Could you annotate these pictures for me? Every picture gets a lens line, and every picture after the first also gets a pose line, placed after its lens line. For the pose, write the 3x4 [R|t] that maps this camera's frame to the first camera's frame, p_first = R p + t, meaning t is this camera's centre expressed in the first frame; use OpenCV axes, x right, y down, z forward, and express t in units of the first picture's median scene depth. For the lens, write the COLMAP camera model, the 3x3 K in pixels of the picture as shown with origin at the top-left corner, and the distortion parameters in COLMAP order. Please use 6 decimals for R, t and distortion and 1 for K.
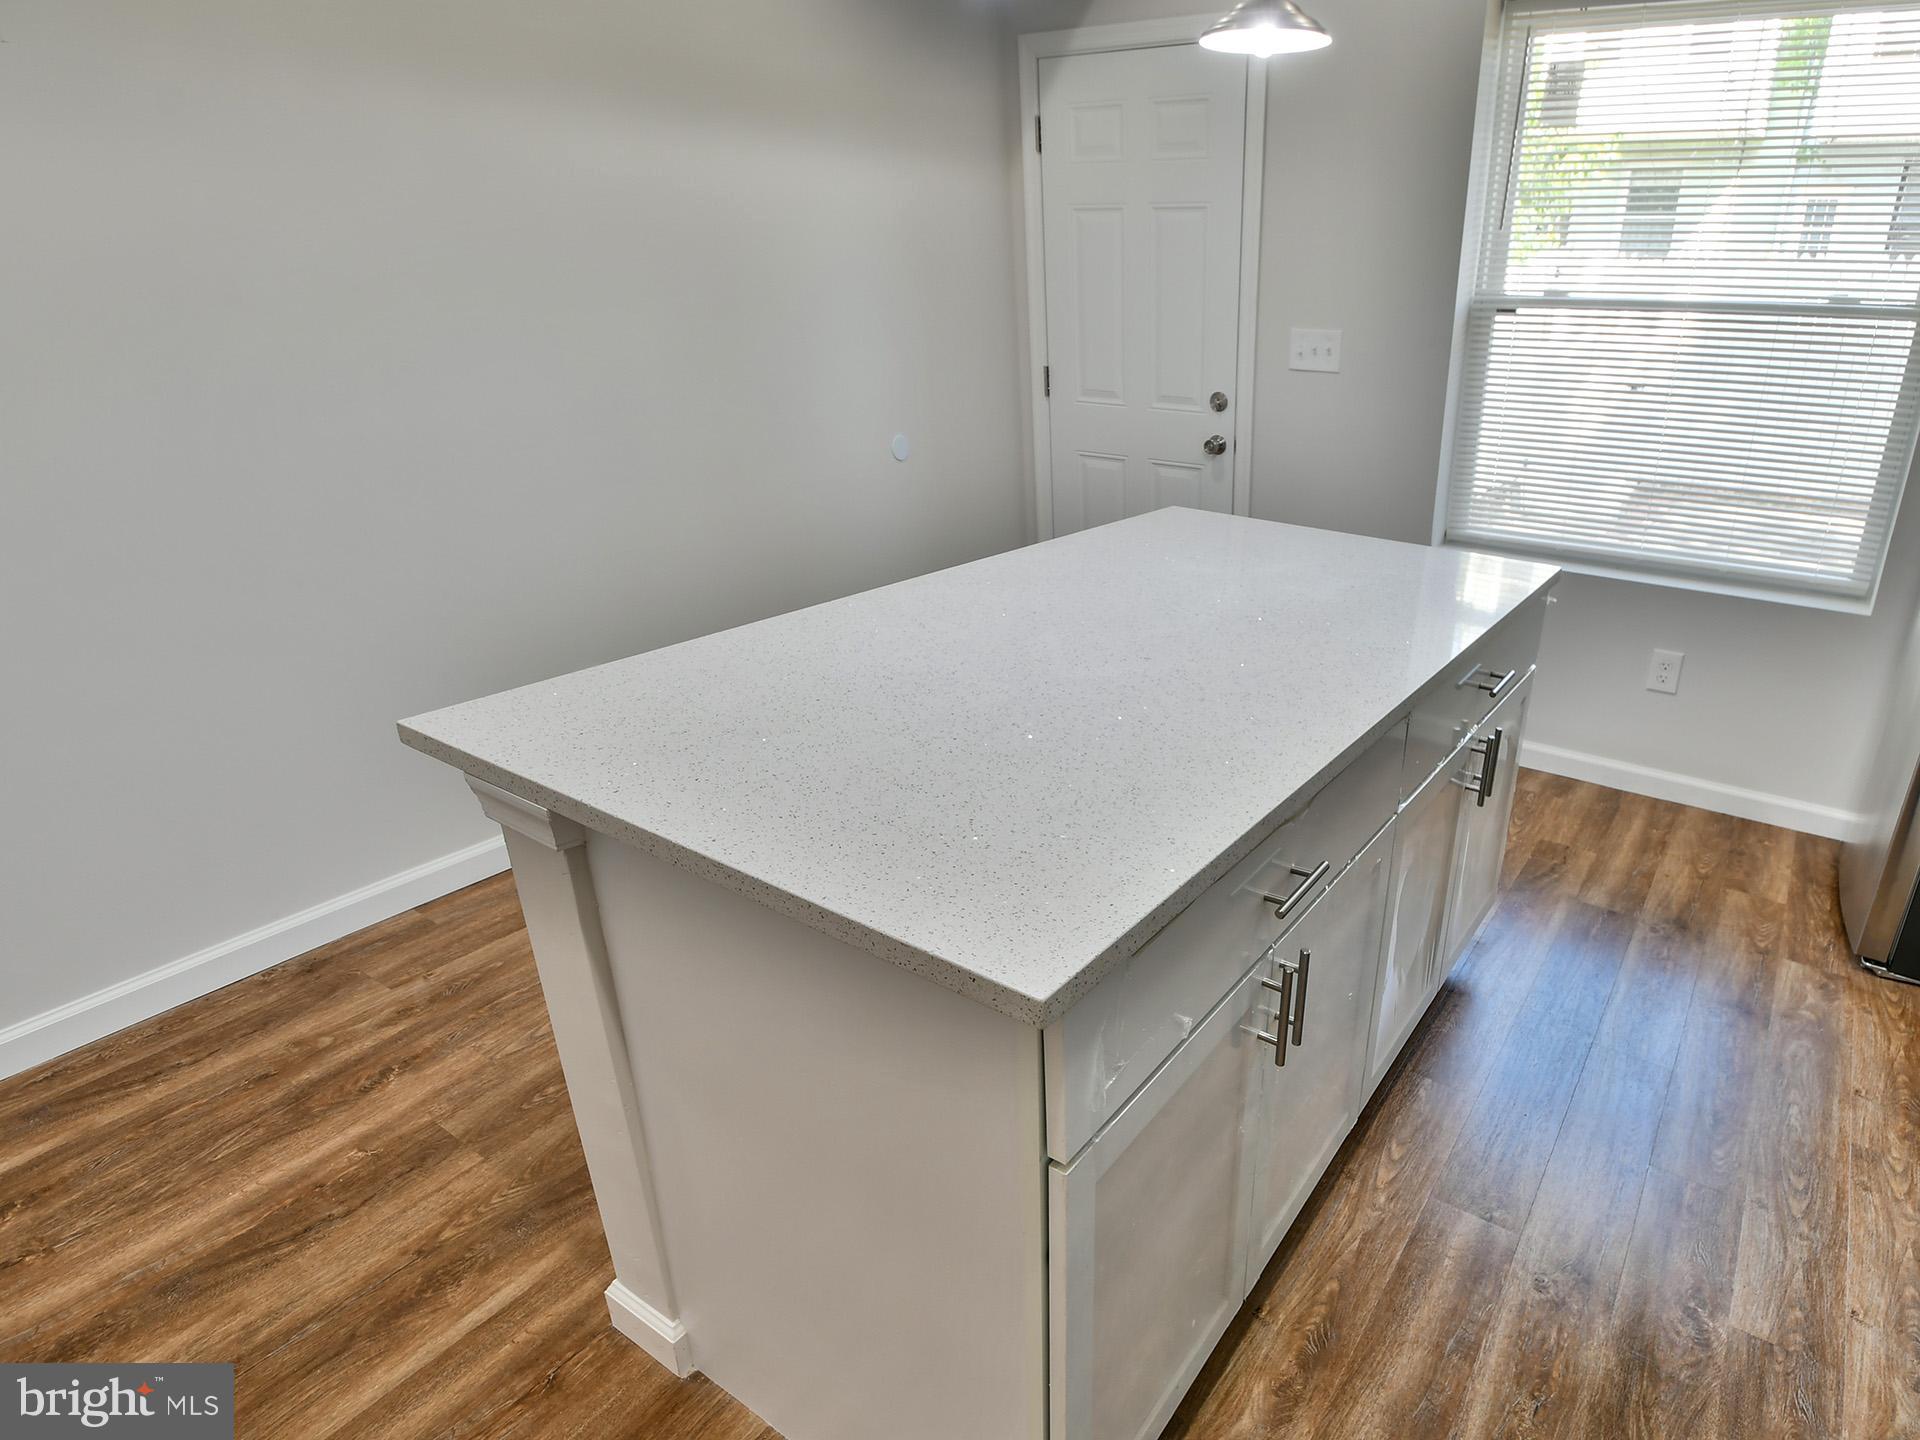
lens RADIAL K [[1044.6, 0, 1111.4], [0, 1044.6, 771.0], [0, 0, 1]] dist [0.001876, -0.001607]
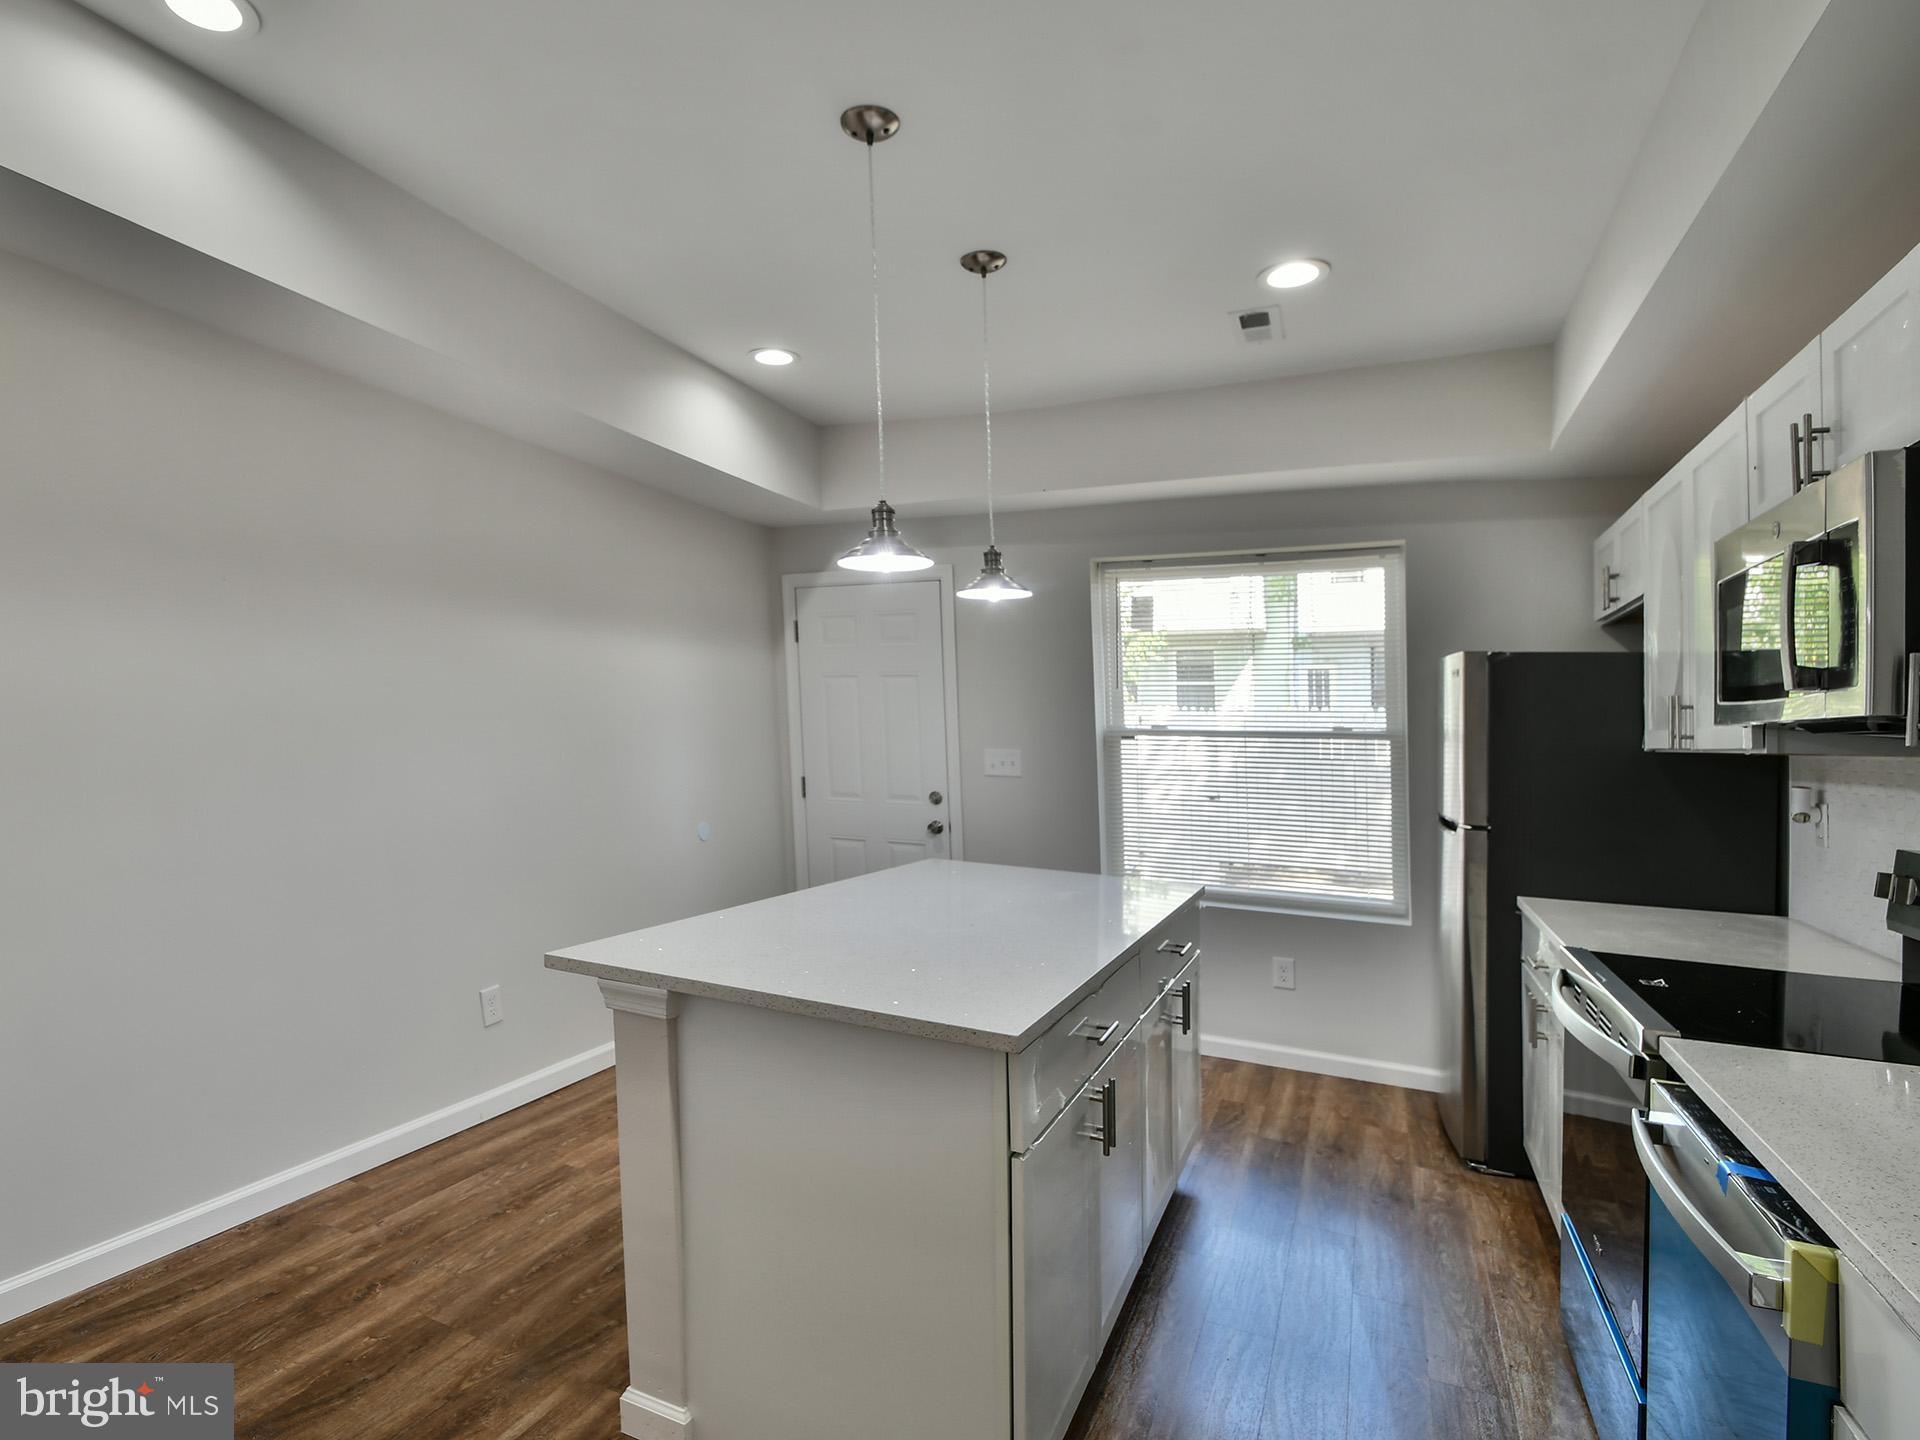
lens RADIAL K [[1039.4, 0, 813.5], [0, 1039.4, 752.0], [0, 0, 1]] dist [-0.005070, -0.001420]
pose [[0.996418, -0.003528, 0.084496, -0.254287], [0.037718, 0.912791, -0.406682, 0.214560], [-0.075692, 0.408412, 0.909654, -0.397645]]
